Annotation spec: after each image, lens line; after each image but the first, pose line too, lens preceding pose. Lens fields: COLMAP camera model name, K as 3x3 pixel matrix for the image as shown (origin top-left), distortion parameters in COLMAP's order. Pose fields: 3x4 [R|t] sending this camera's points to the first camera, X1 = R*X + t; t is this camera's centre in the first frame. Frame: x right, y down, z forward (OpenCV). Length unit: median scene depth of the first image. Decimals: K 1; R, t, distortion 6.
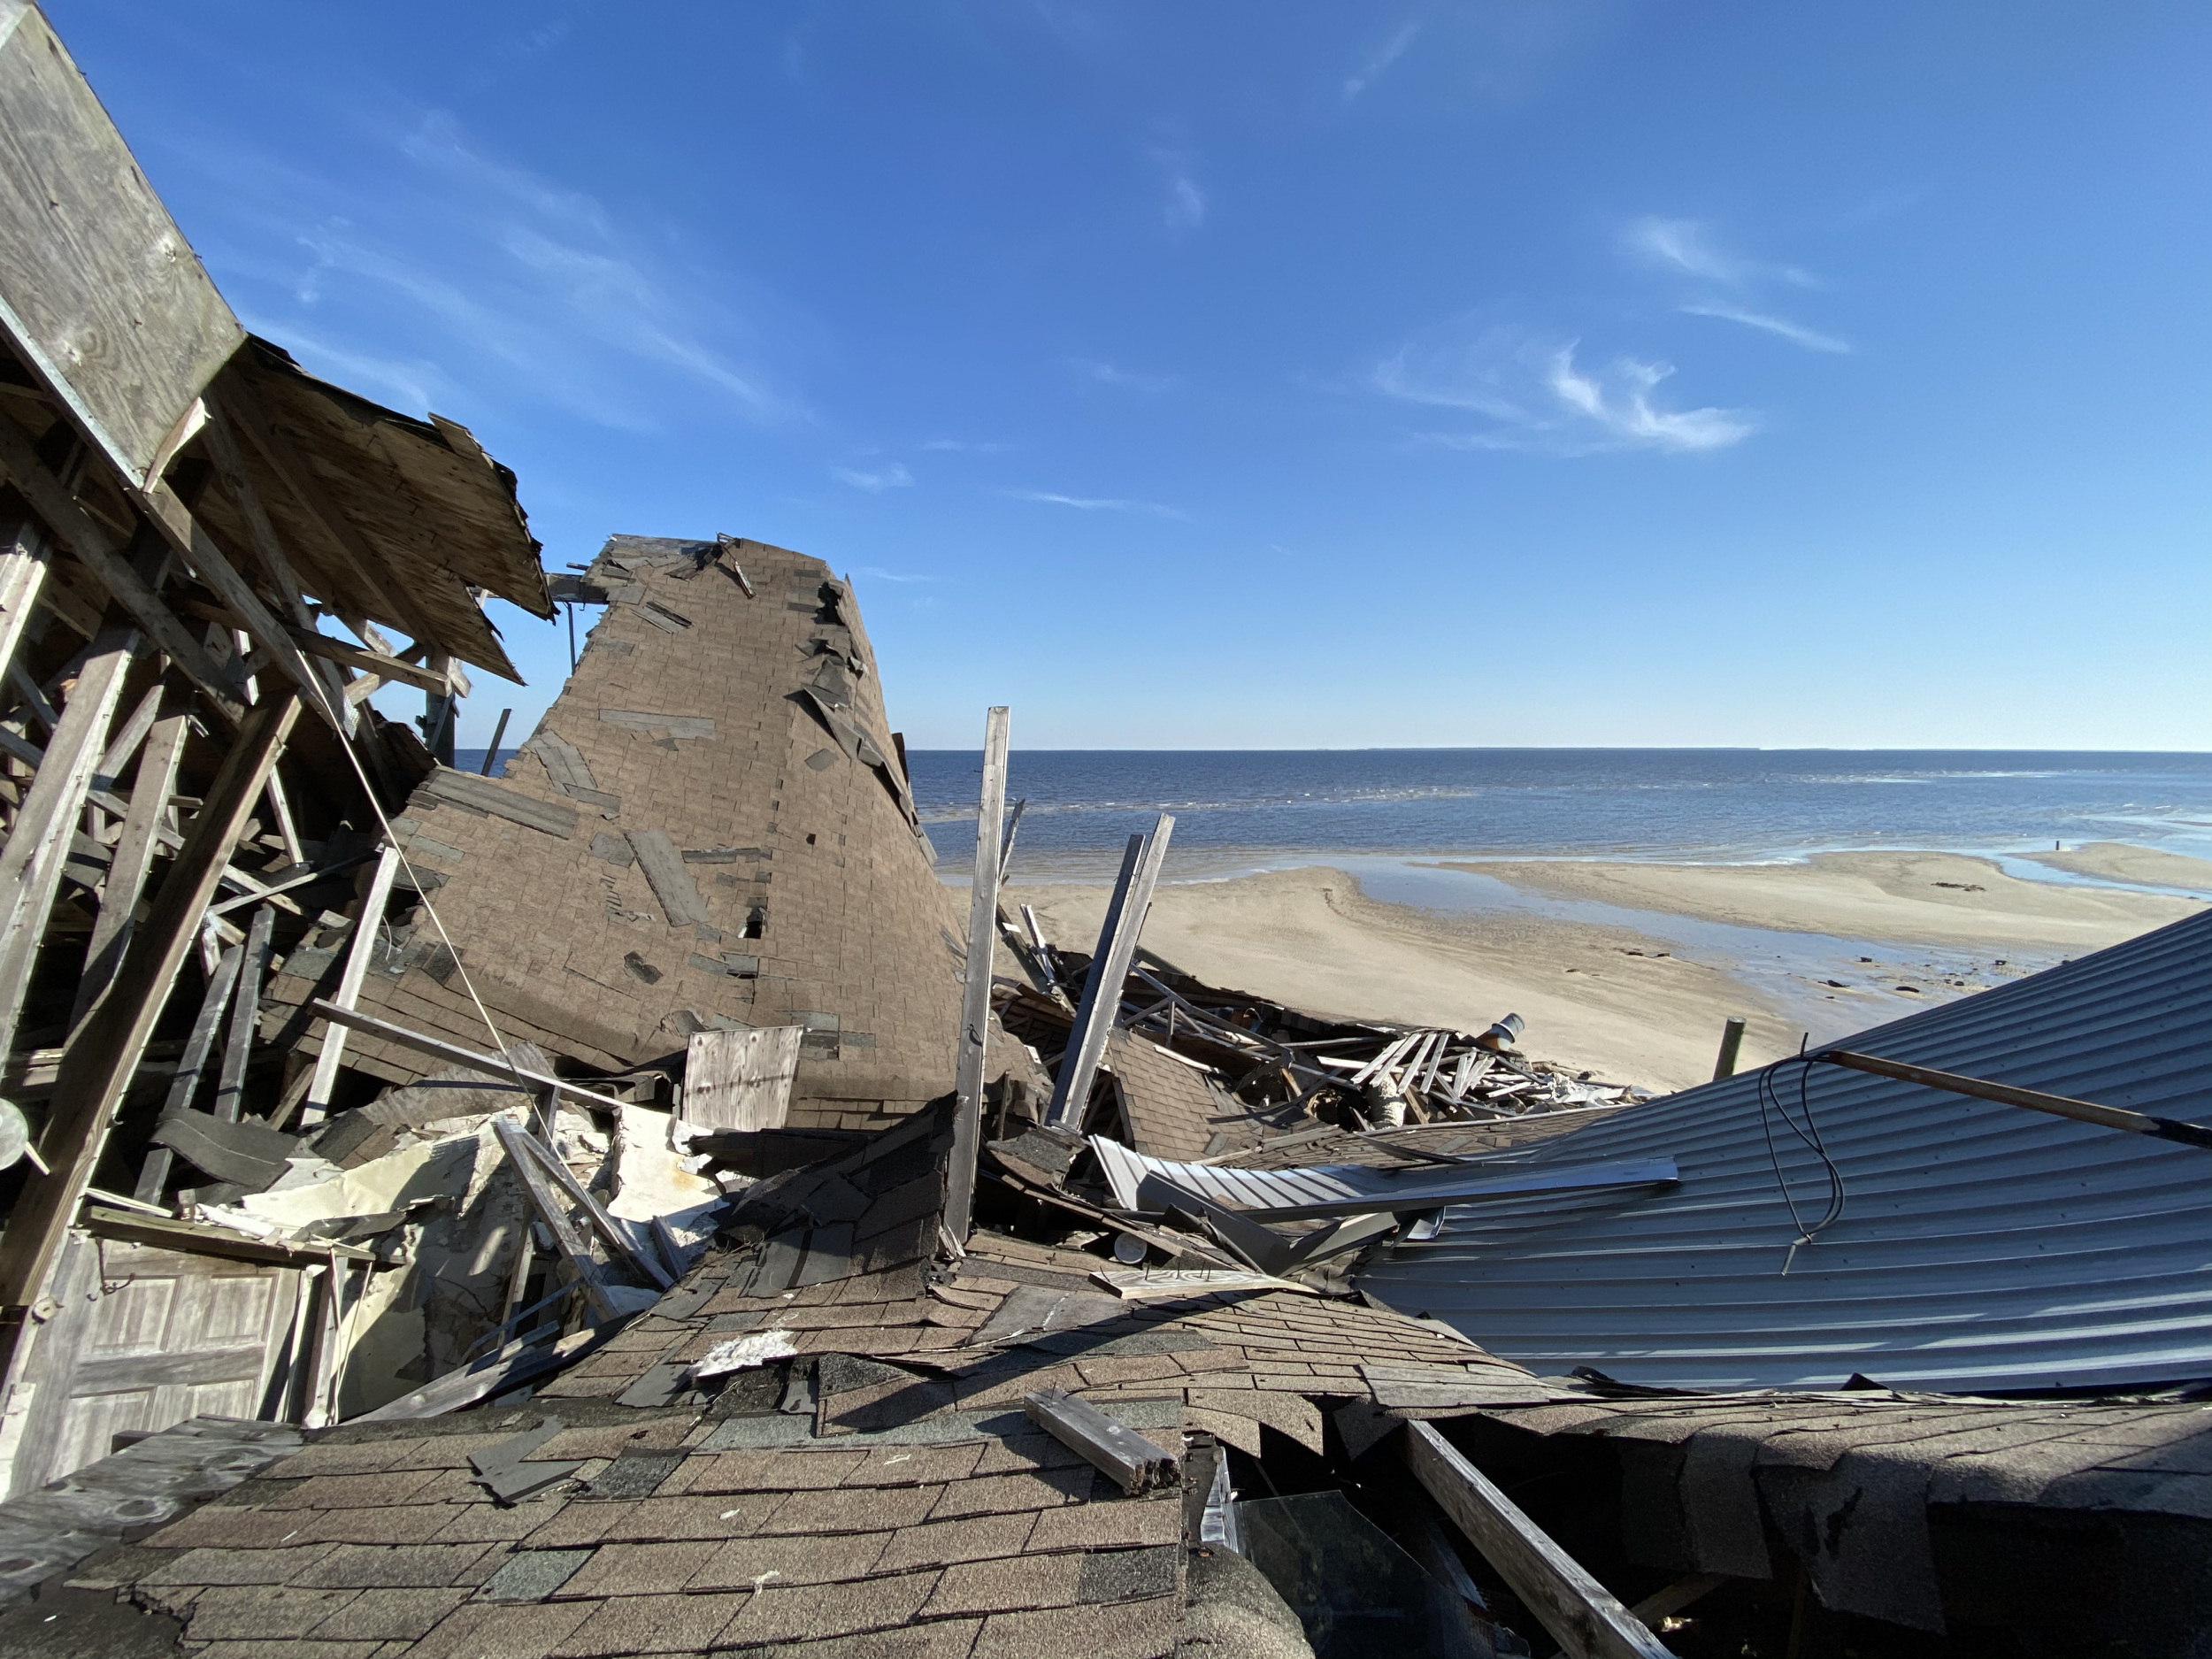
lens RADIAL K [[880.1, 0, 1106.0], [0, 880.1, 829.5], [0, 0, 1]] dist [0.000588, -0.016632]
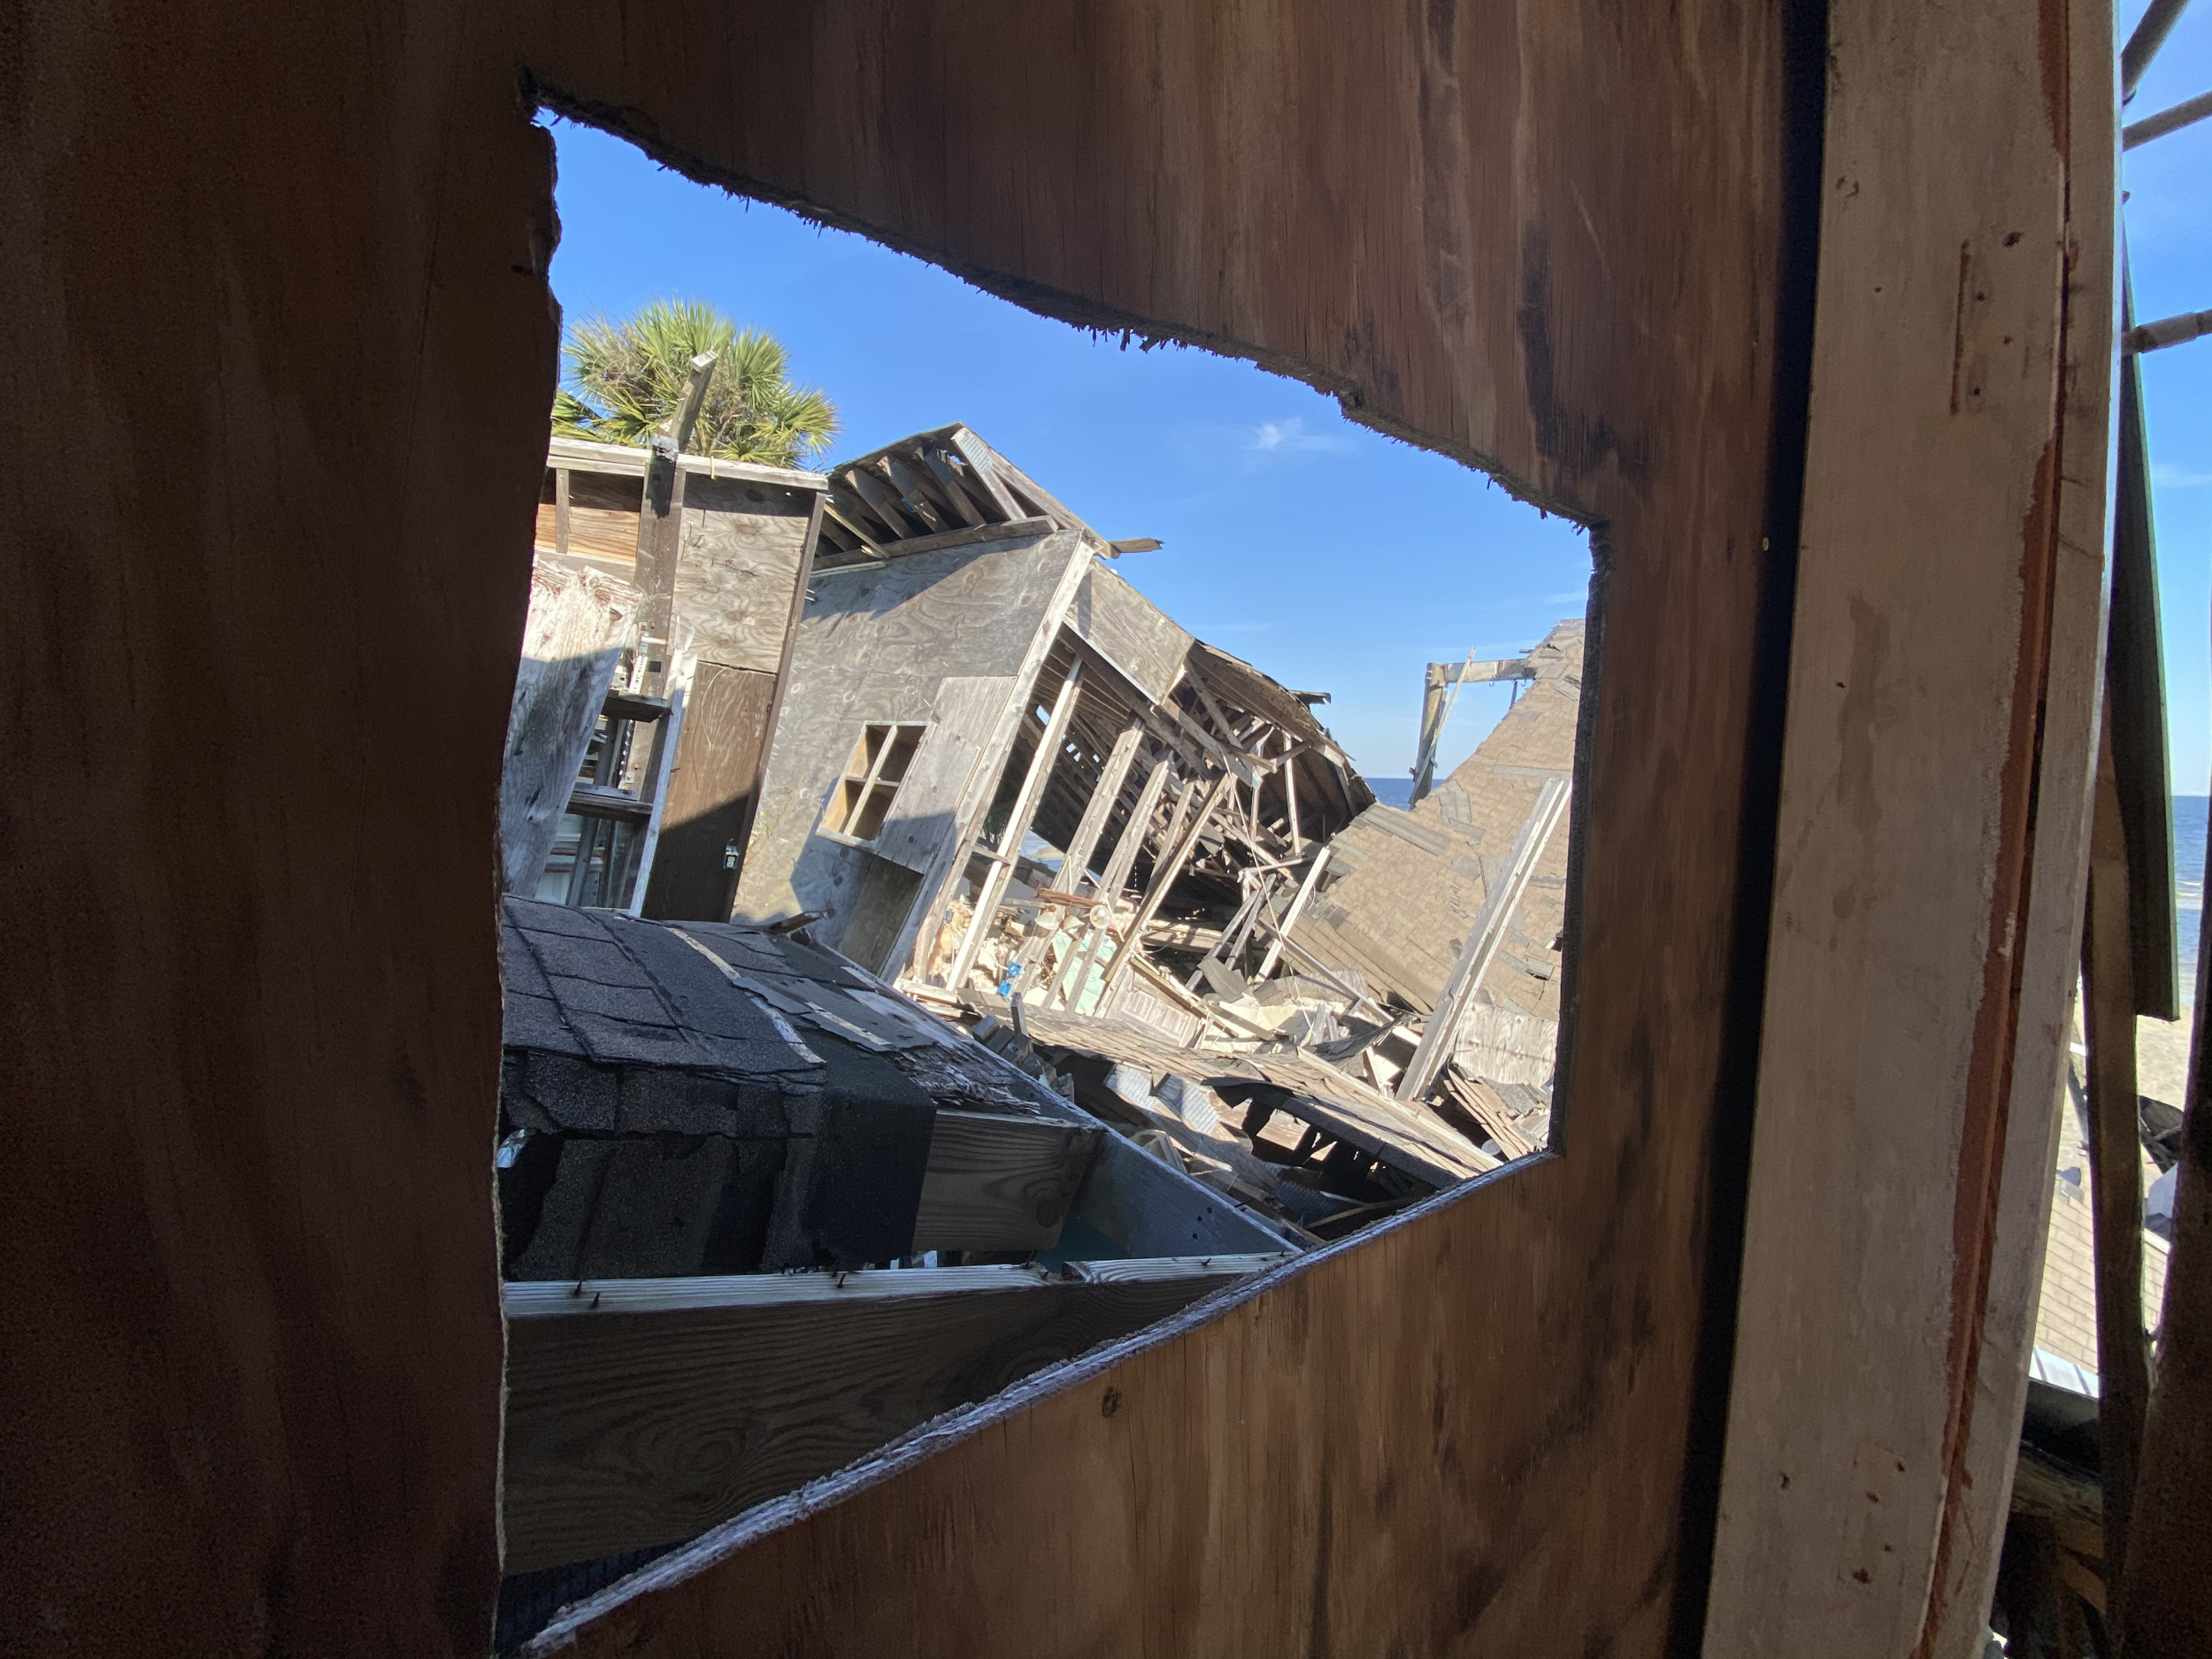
lens RADIAL K [[877.5, 0, 1106.0], [0, 877.5, 829.5], [0, 0, 1]] dist [0.044934, -0.021279]
pose [[0.412441, 0.064395, -0.908705, 0.569624], [-0.101000, 0.994581, 0.024638, -0.015243], [0.905368, 0.081618, 0.416710, -0.135305]]
